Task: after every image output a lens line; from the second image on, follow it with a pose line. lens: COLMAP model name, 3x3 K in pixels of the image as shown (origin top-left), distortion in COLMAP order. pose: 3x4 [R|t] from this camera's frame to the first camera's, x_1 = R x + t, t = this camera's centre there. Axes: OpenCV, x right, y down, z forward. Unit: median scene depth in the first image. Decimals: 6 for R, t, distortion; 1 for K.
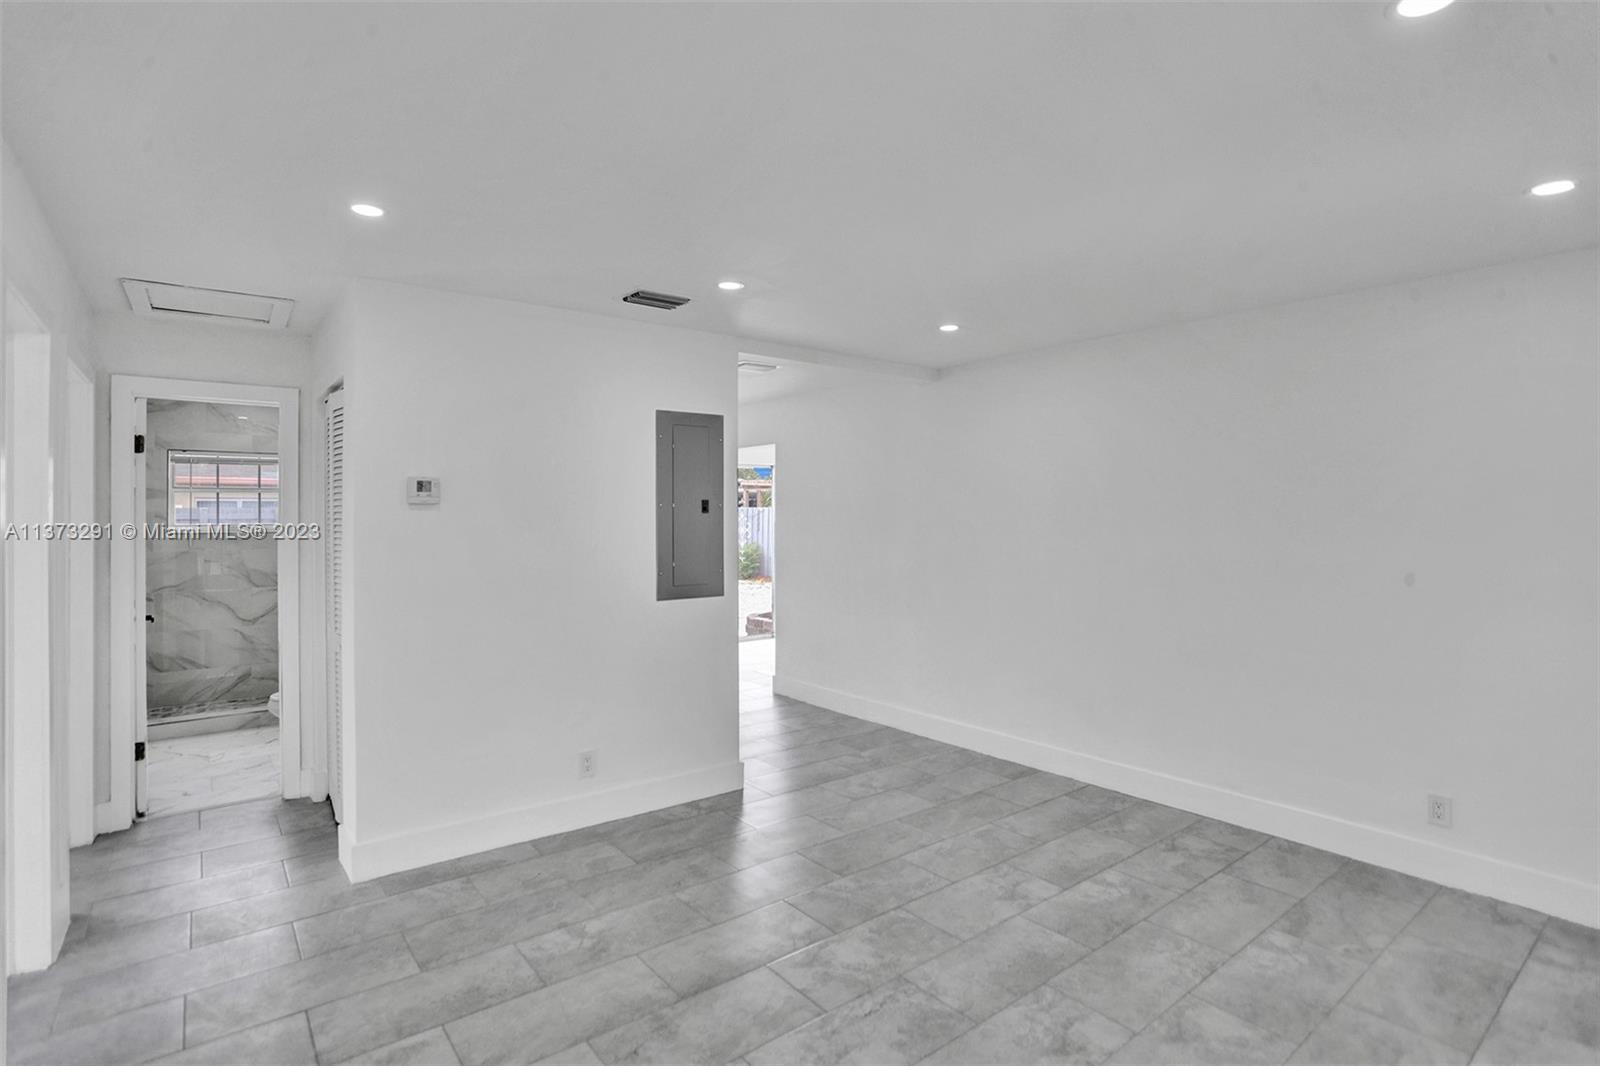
lens RADIAL K [[798.4, 0, 813.6], [0, 798.4, 510.6], [0, 0, 1]] dist [-0.060103, 0.020326]
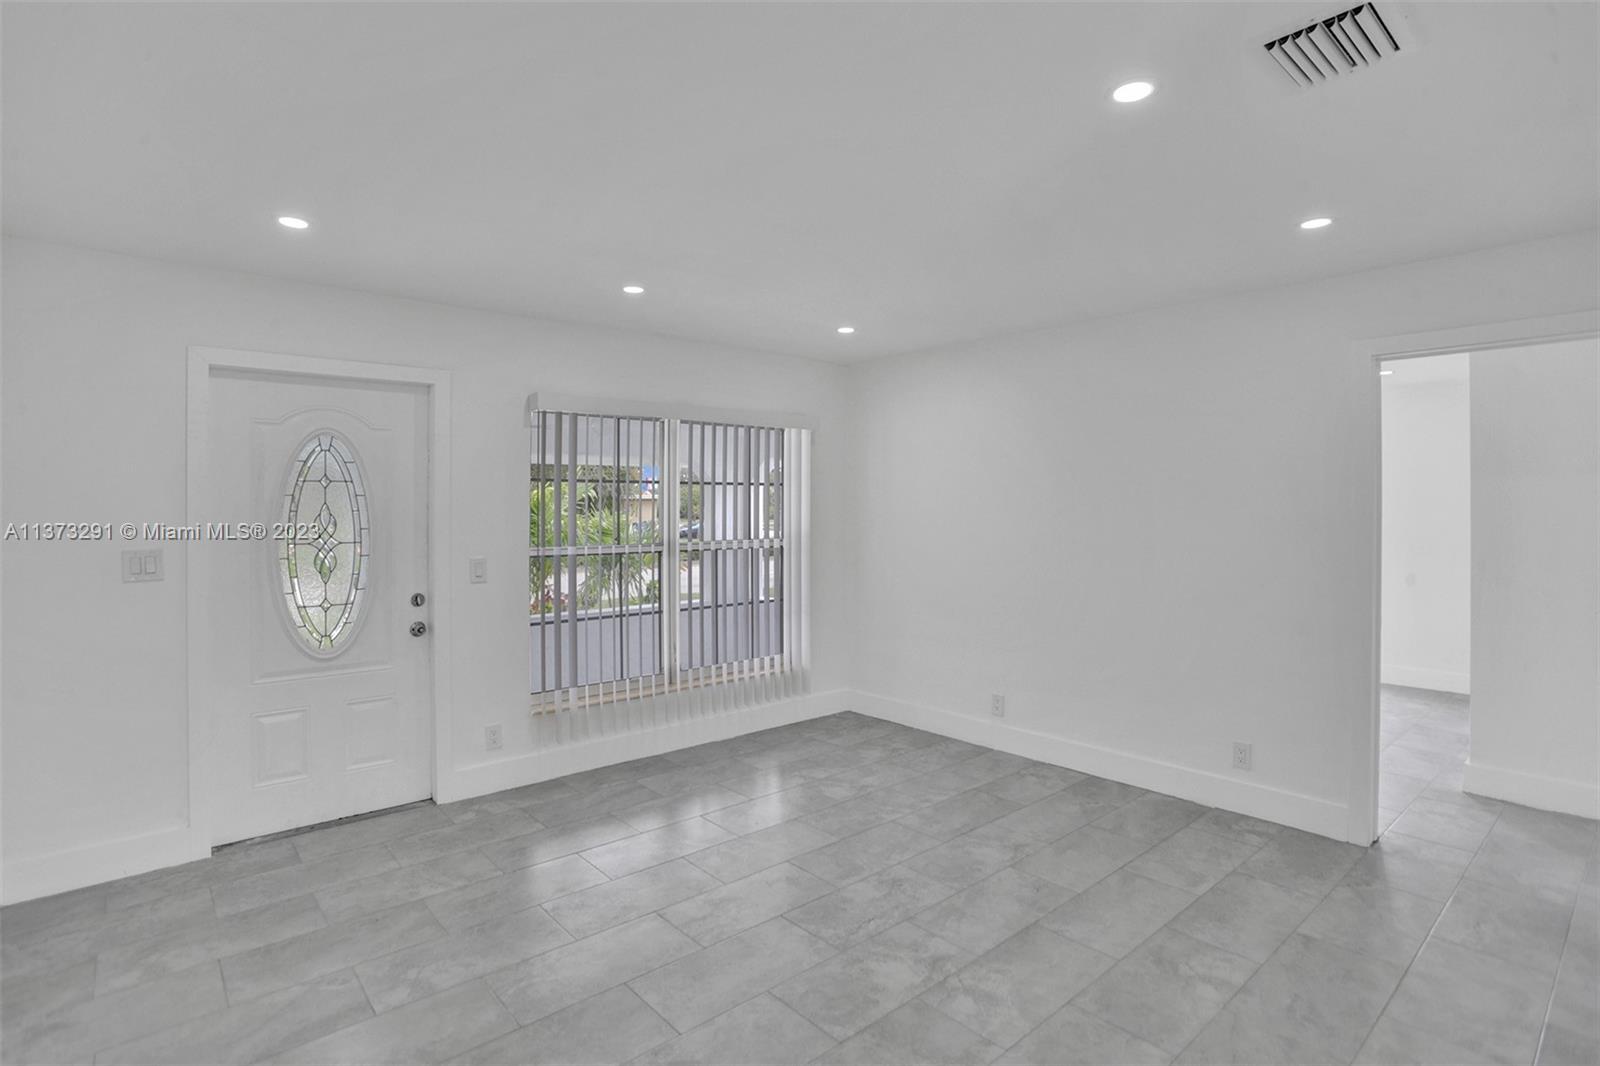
lens RADIAL K [[798.4, 0, 809.9], [0, 798.4, 508.8], [0, 0, 1]] dist [-0.060103, 0.020326]
pose [[-0.998965, 0.000095, -0.045489, 0.171370], [-0.000136, 0.999987, 0.005054, 0.013184], [0.045488, 0.005055, -0.998952, 1.724763]]
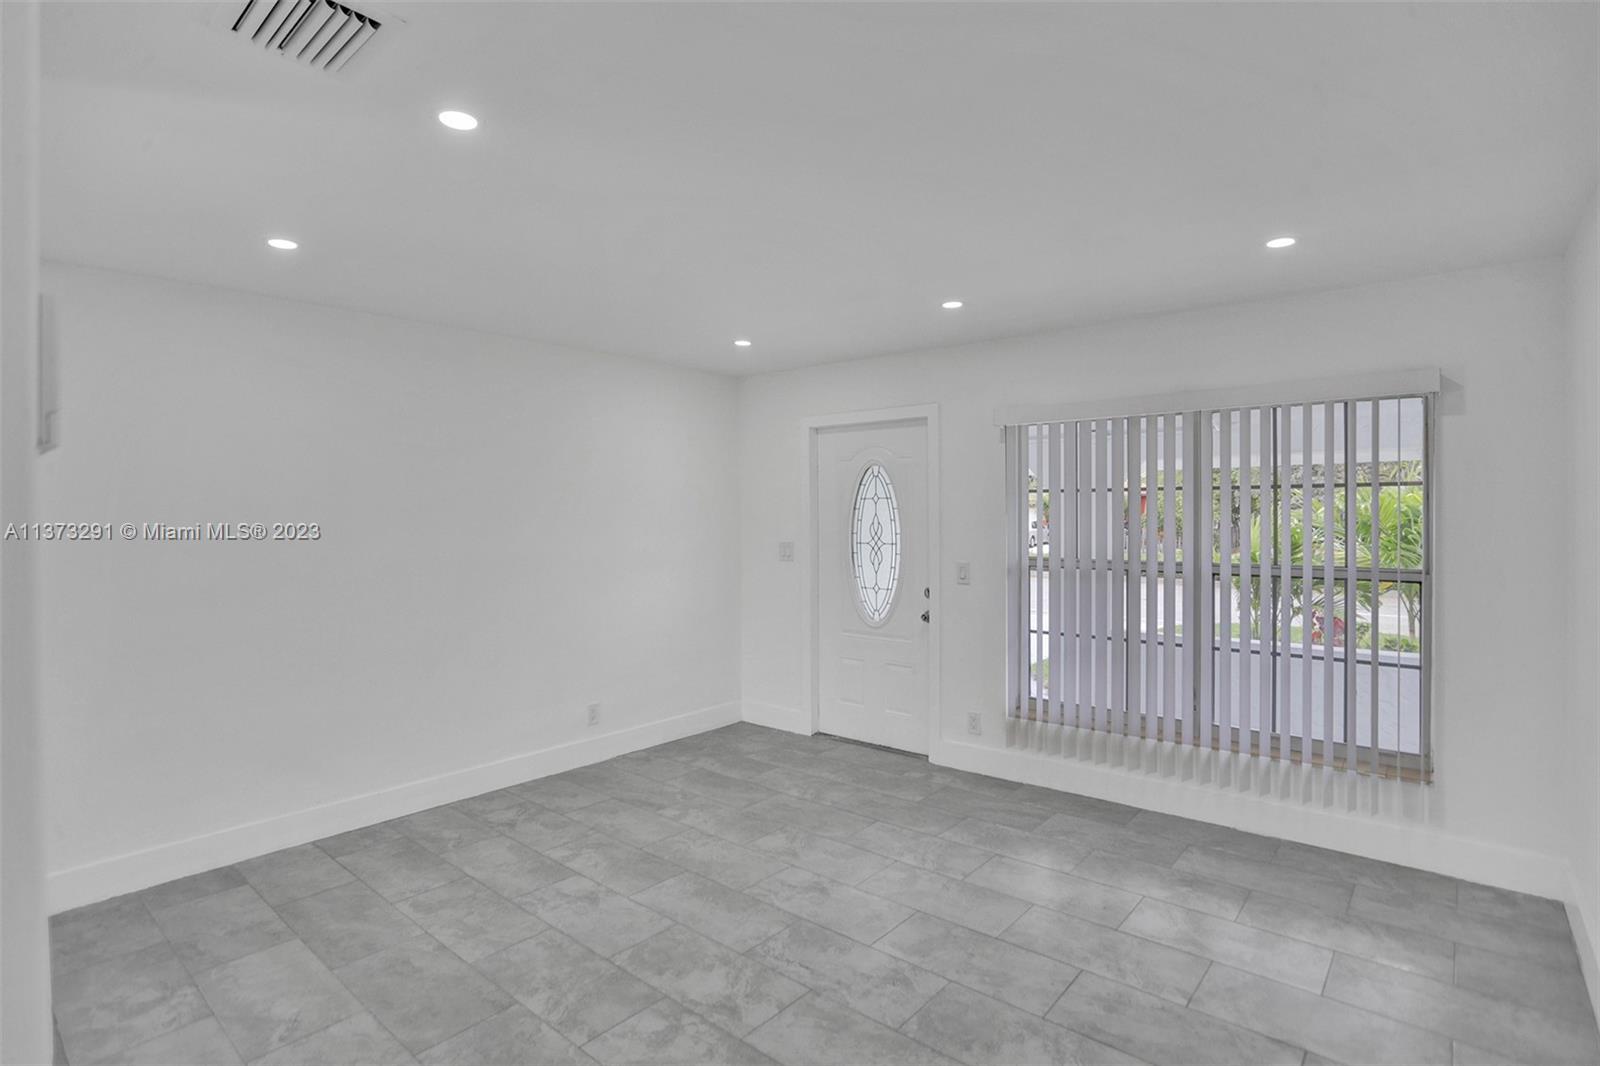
lens RADIAL K [[798.4, 0, 787.4], [0, 798.4, 518.8], [0, 0, 1]] dist [-0.060103, 0.020326]
pose [[-0.176559, -0.007536, 0.984261, -0.792542], [0.004209, 0.999956, 0.008411, 0.005161], [-0.984281, 0.005628, -0.176520, 0.962465]]
